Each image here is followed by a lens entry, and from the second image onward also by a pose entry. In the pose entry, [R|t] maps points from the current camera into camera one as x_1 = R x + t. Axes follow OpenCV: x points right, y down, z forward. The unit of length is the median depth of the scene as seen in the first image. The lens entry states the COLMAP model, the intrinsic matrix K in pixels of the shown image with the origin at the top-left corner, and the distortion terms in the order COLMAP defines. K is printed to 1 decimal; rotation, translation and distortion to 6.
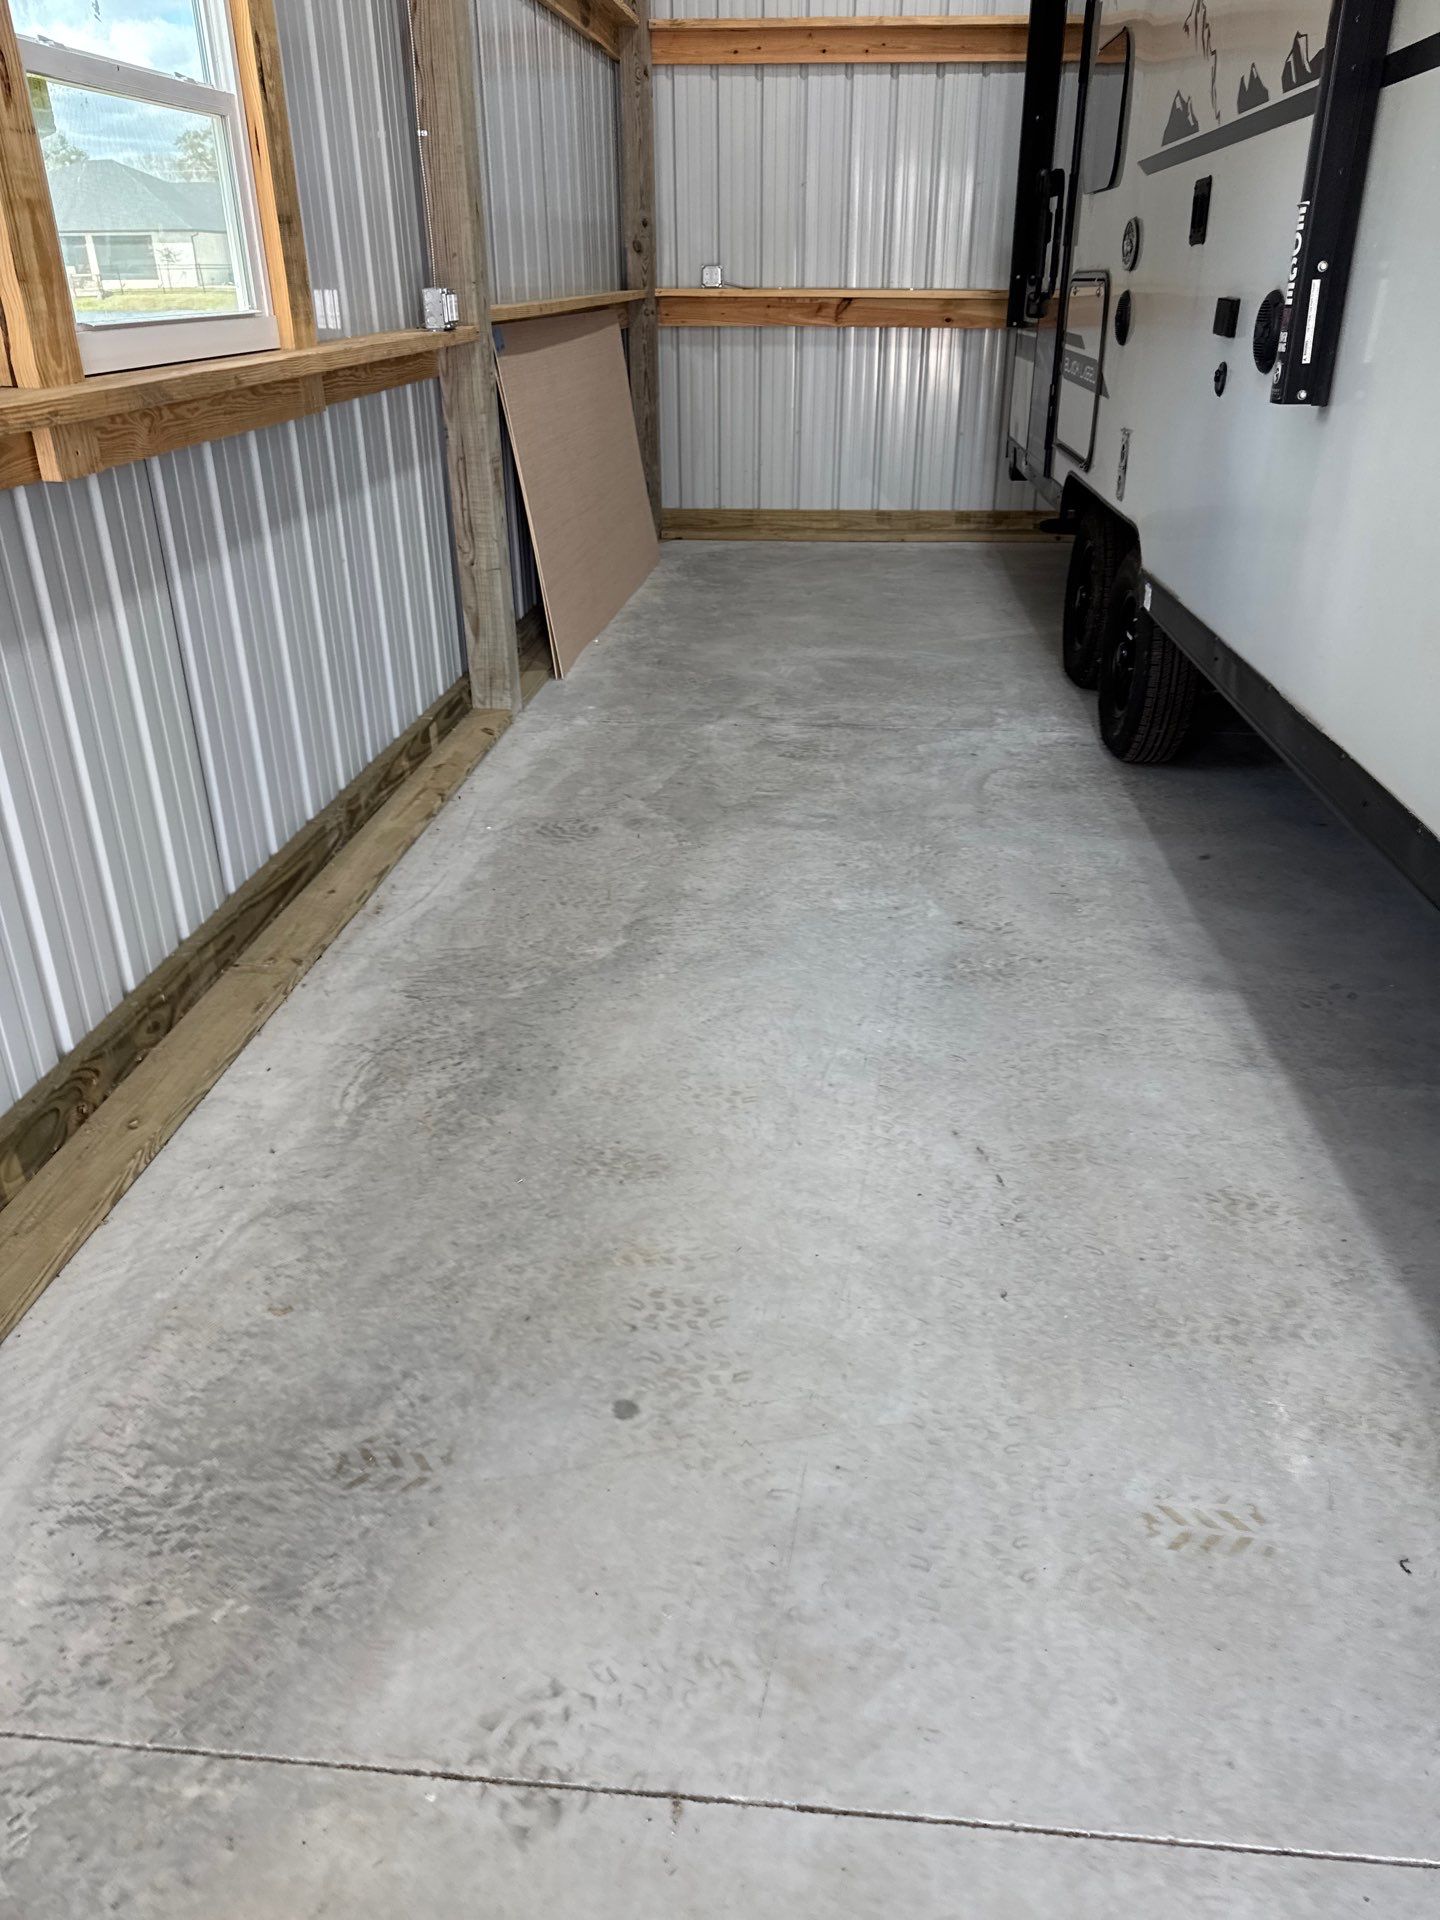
lens RADIAL K [[1307.3, 0, 716.1], [0, 1307.3, 892.7], [0, 0, 1]] dist [0.089264, -0.108733]
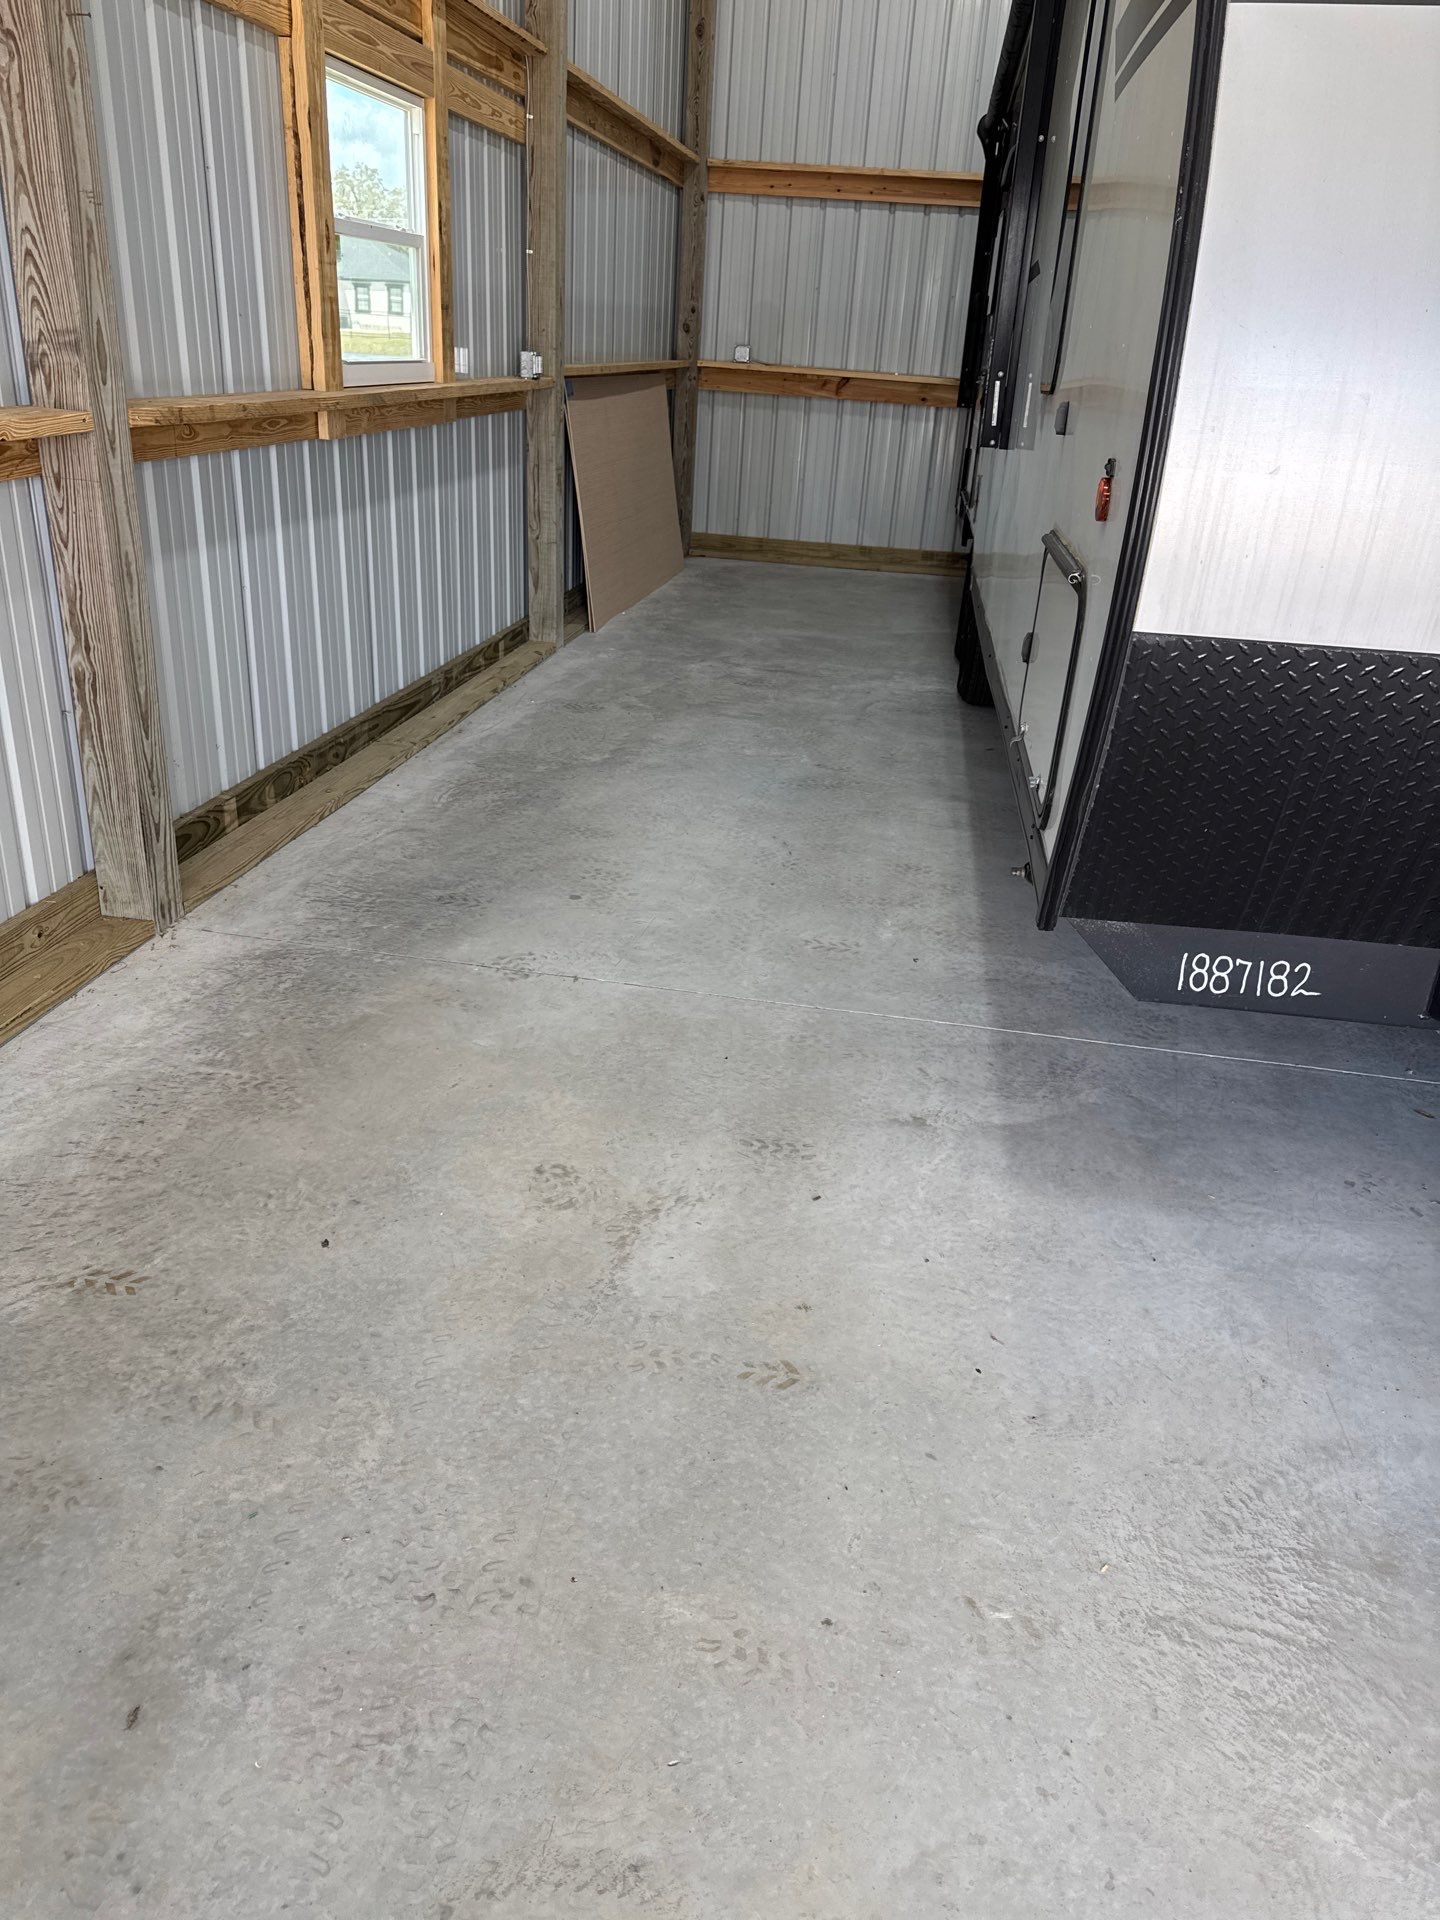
lens RADIAL K [[1391.1, 0, 720.0], [0, 1391.1, 960.0], [0, 0, 1]] dist [0.091196, -0.139314]
pose [[0.995904, 0.082548, -0.036881, 0.125326], [-0.083431, 0.996246, -0.023080, 0.262367], [0.034837, 0.026062, 0.999053, -0.595472]]
